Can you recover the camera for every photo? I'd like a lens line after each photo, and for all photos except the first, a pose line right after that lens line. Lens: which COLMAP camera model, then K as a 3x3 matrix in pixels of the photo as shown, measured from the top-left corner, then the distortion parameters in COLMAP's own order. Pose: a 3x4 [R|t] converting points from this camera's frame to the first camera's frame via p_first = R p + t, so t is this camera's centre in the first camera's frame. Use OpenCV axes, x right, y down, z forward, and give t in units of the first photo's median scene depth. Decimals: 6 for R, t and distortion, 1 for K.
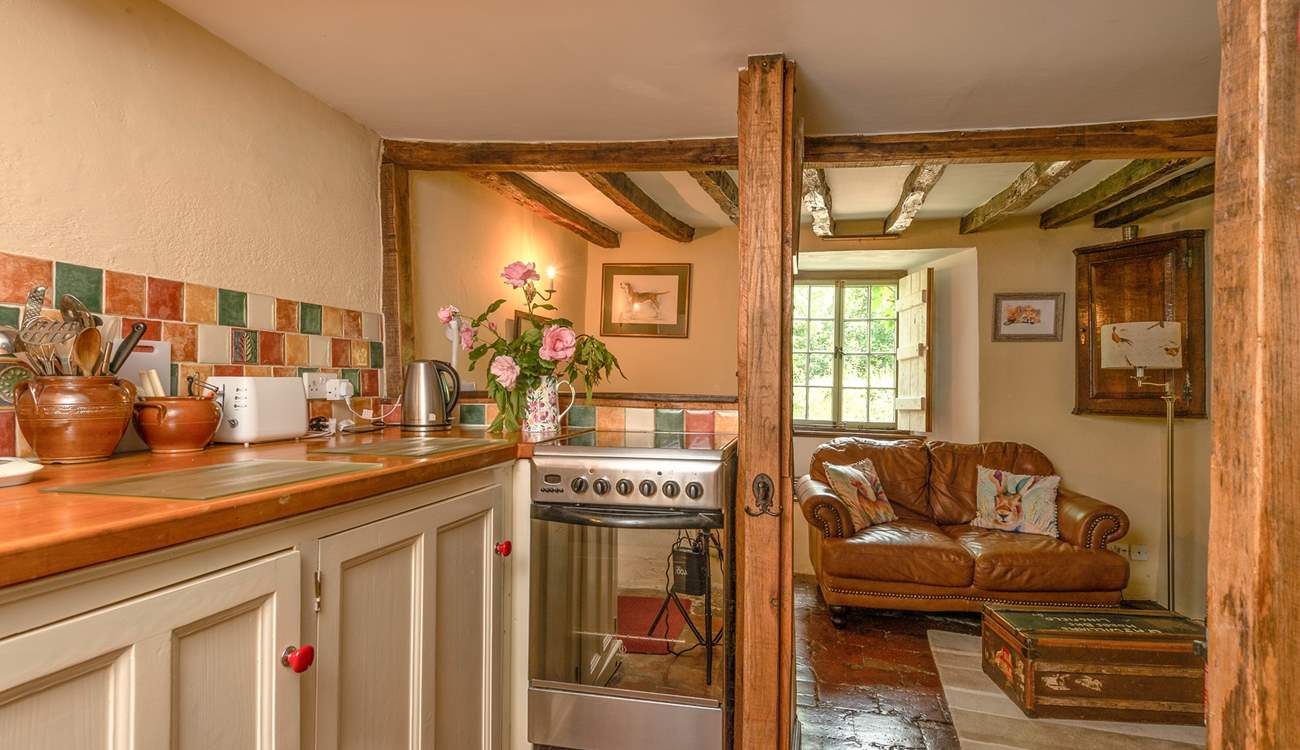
lens RADIAL K [[888.1, 0, 650.0], [0, 888.1, 375.0], [0, 0, 1]] dist [0.003155, -0.001145]
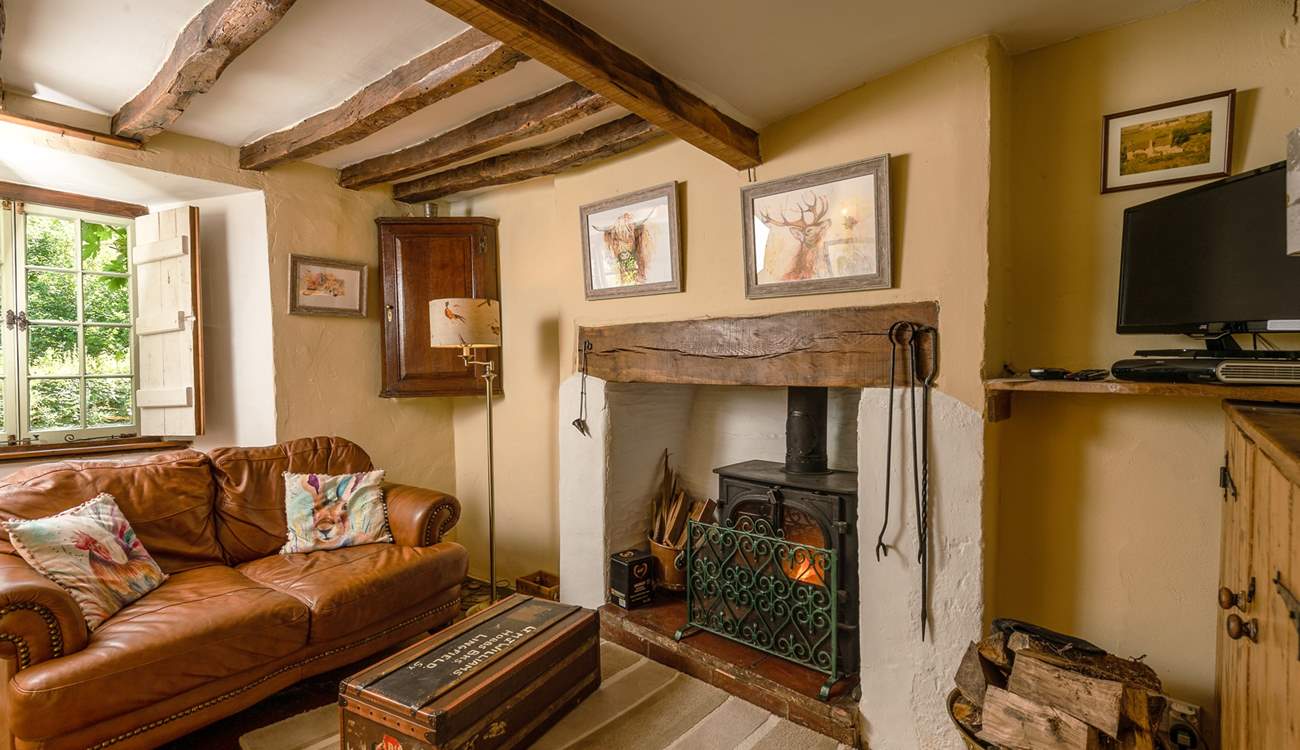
lens RADIAL K [[607.5, 0, 650.0], [0, 607.5, 375.0], [0, 0, 1]] dist [0.003800, 0.000424]
pose [[0.493221, -0.033032, 0.869277, 0.068028], [0.009223, 0.999421, 0.032744, 0.002773], [-0.869855, -0.008132, 0.493240, 0.459008]]
